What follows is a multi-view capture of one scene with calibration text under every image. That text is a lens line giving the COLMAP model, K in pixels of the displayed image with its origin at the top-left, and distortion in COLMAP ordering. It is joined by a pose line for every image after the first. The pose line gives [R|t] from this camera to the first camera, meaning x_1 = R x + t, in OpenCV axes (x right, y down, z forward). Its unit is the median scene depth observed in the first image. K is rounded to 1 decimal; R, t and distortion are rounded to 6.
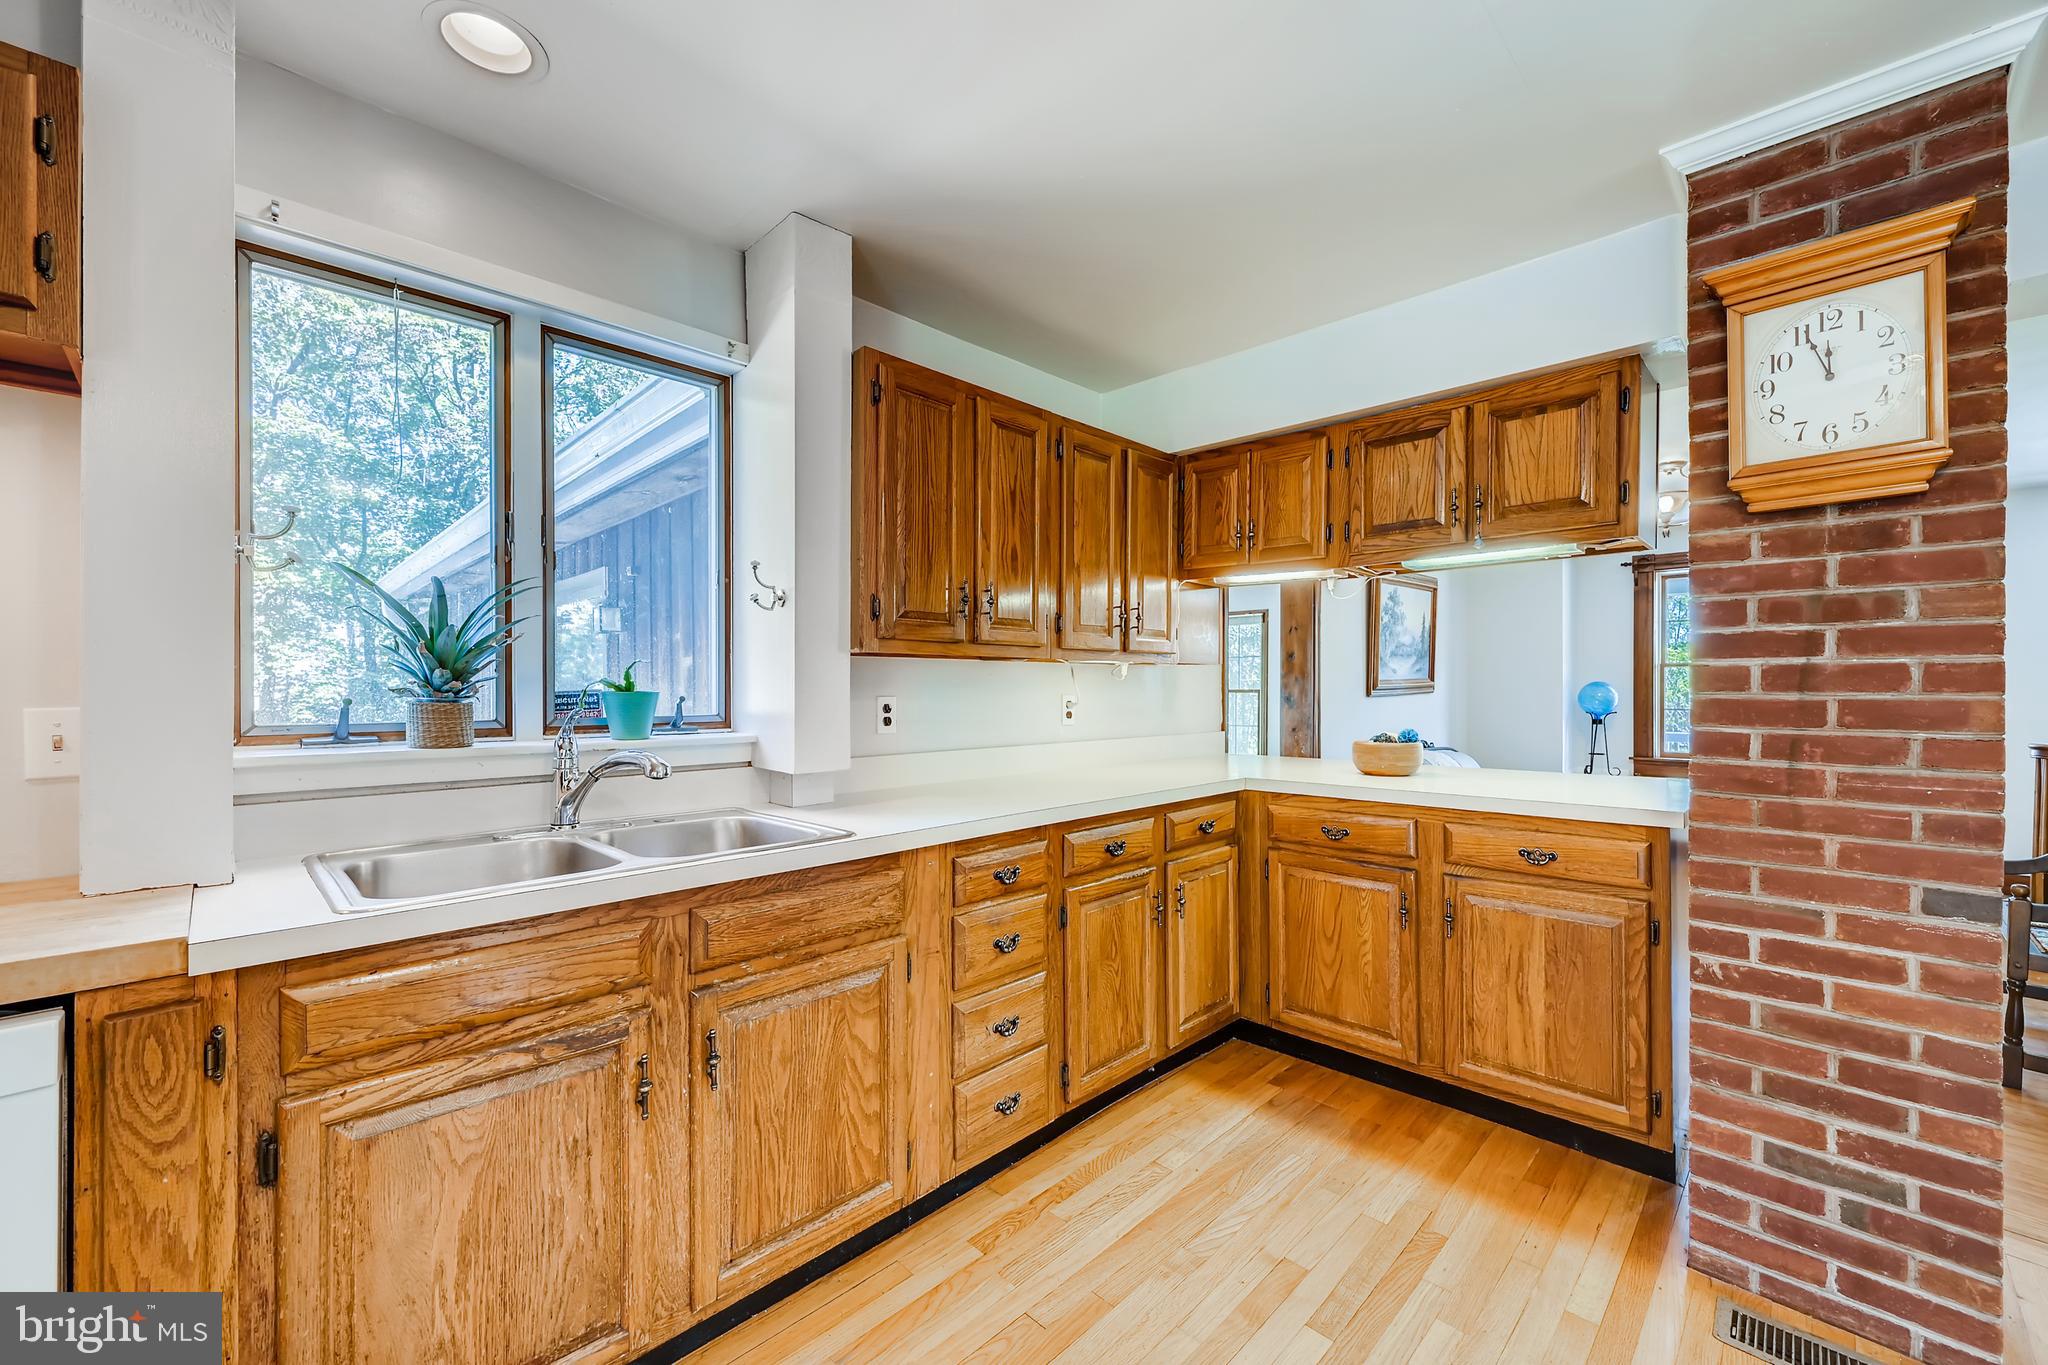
lens RADIAL K [[810.7, 0, 1030.4], [0, 810.7, 689.6], [0, 0, 1]] dist [0.000366, 0.000298]
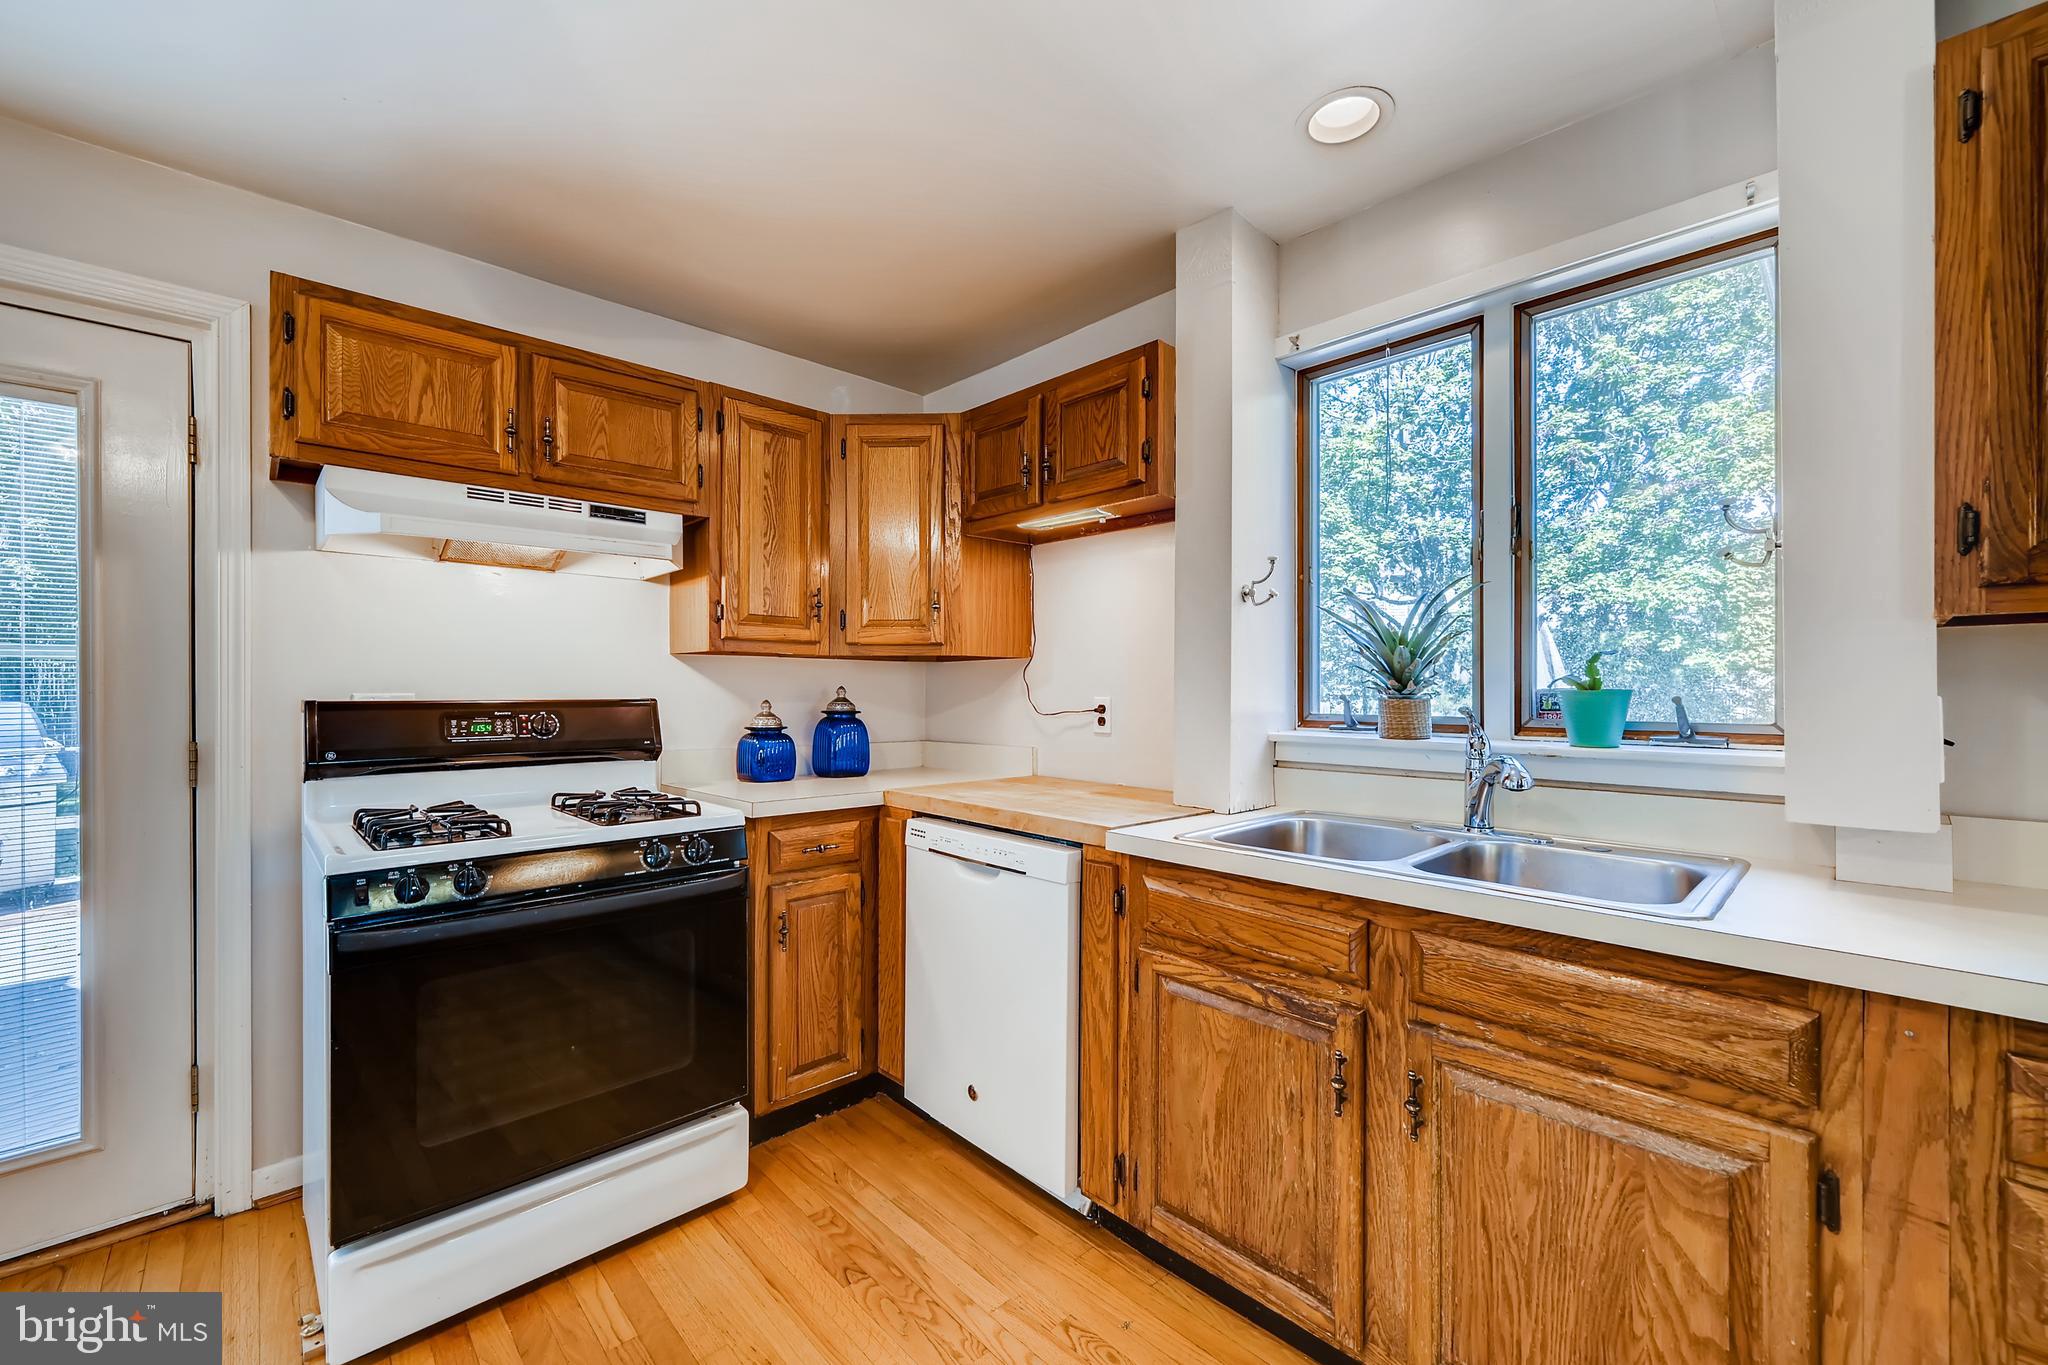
lens RADIAL K [[813.9, 0, 1016.7], [0, 813.9, 691.5], [0, 0, 1]] dist [-0.000057, 0.000044]
pose [[-0.030878, 0.002631, -0.999520, 0.387879], [-0.003253, 0.999991, 0.002733, 0.003893], [0.999518, 0.003336, -0.030870, 0.457406]]
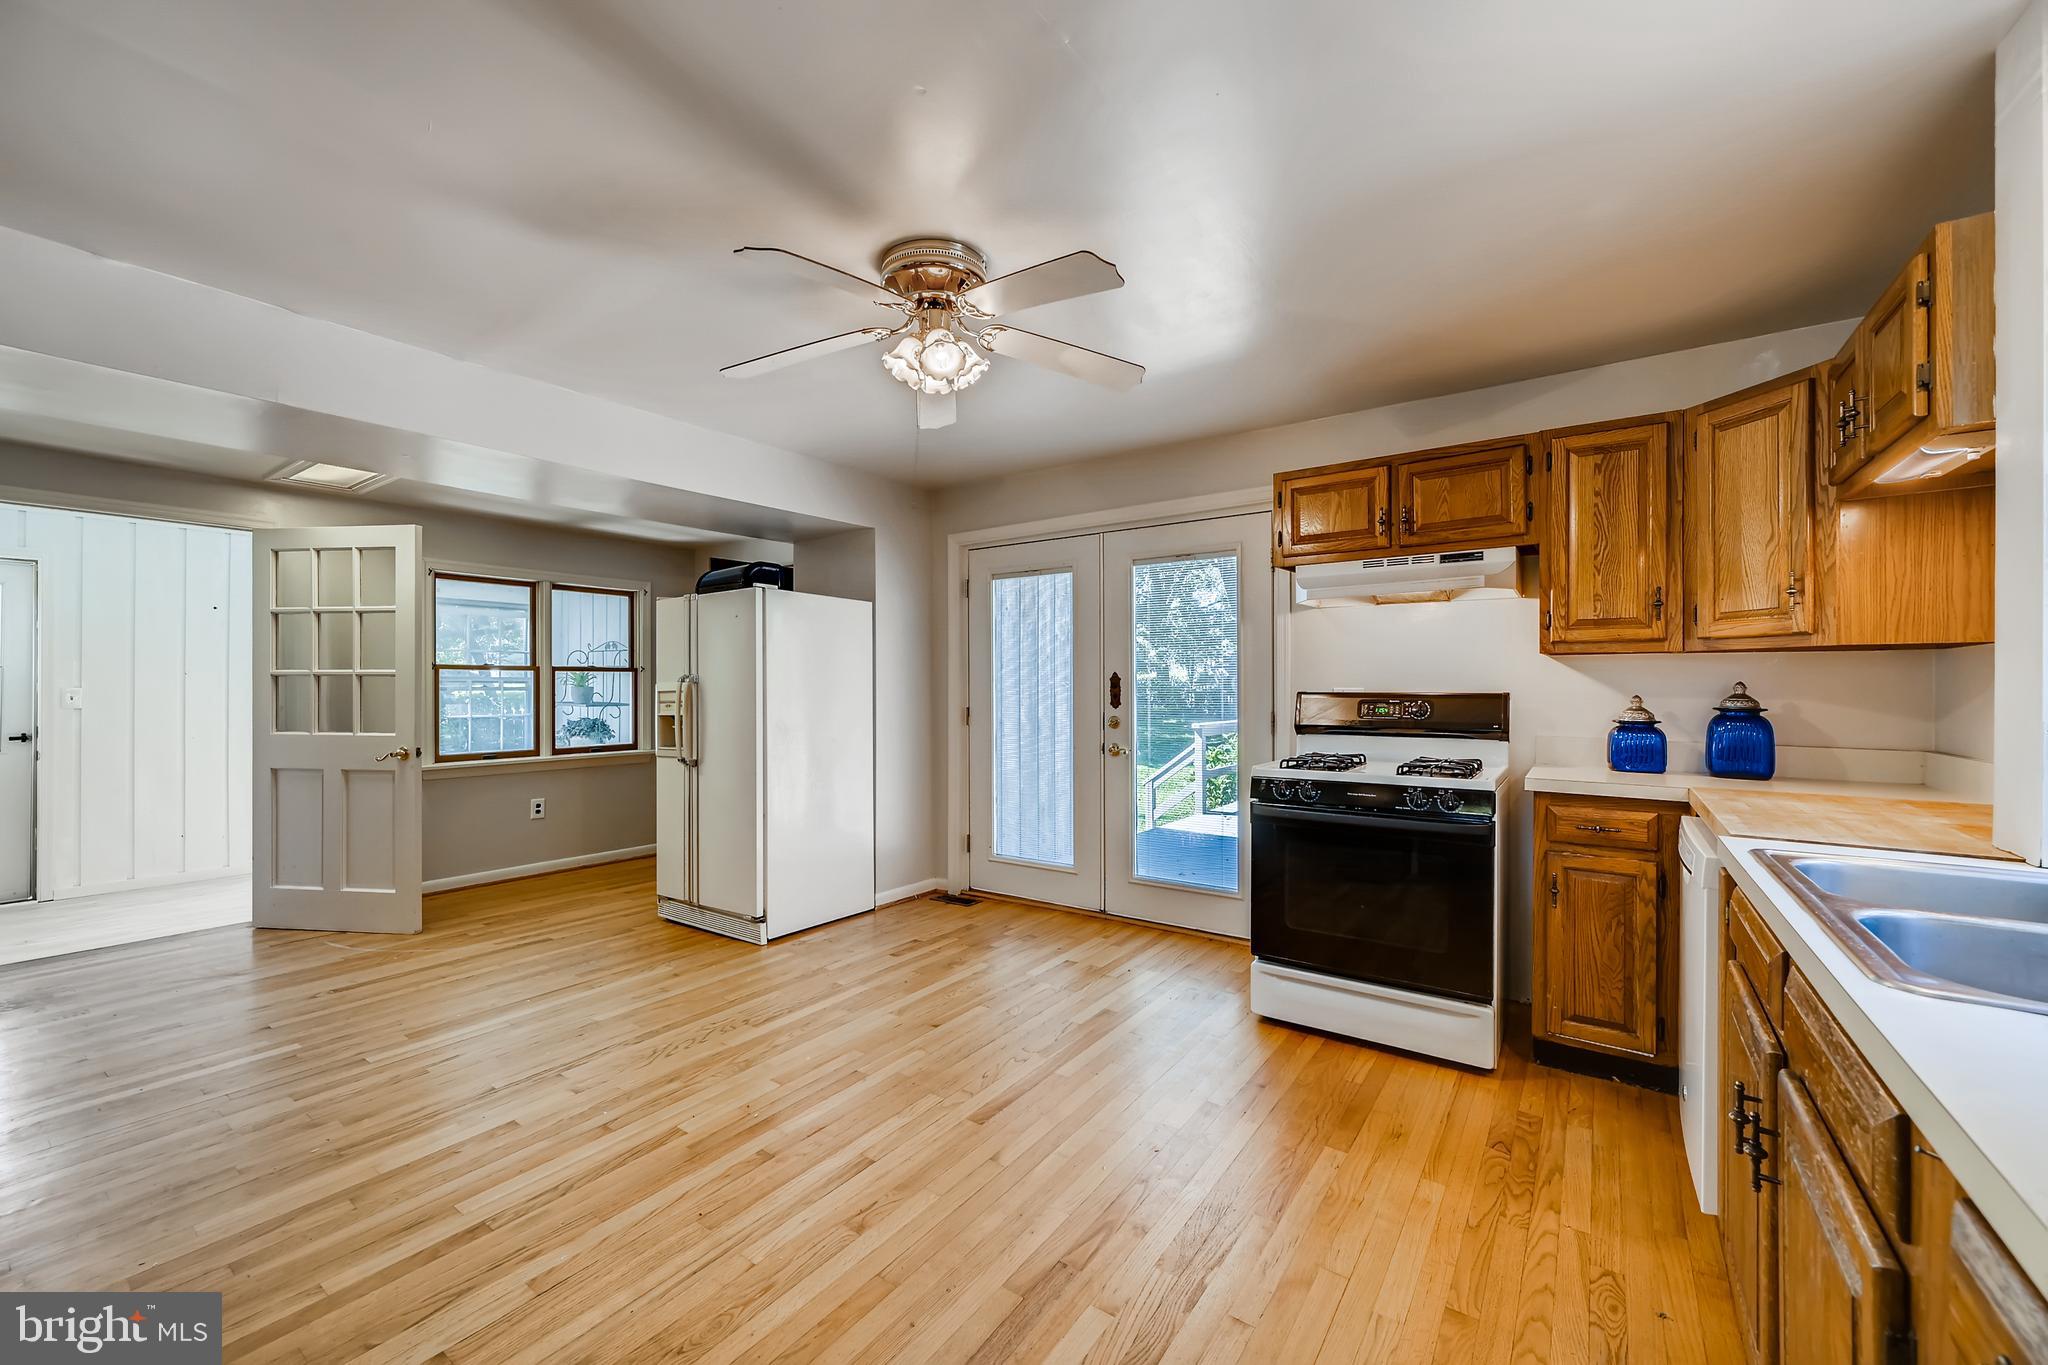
lens RADIAL K [[803.7, 0, 1031.6], [0, 803.7, 688.0], [0, 0, 1]] dist [0.000138, -0.000036]
pose [[-0.984882, 0.002901, -0.173202, 0.338626], [0.001681, 0.999973, 0.007190, -0.002128], [0.173219, 0.006790, -0.984860, 1.261224]]
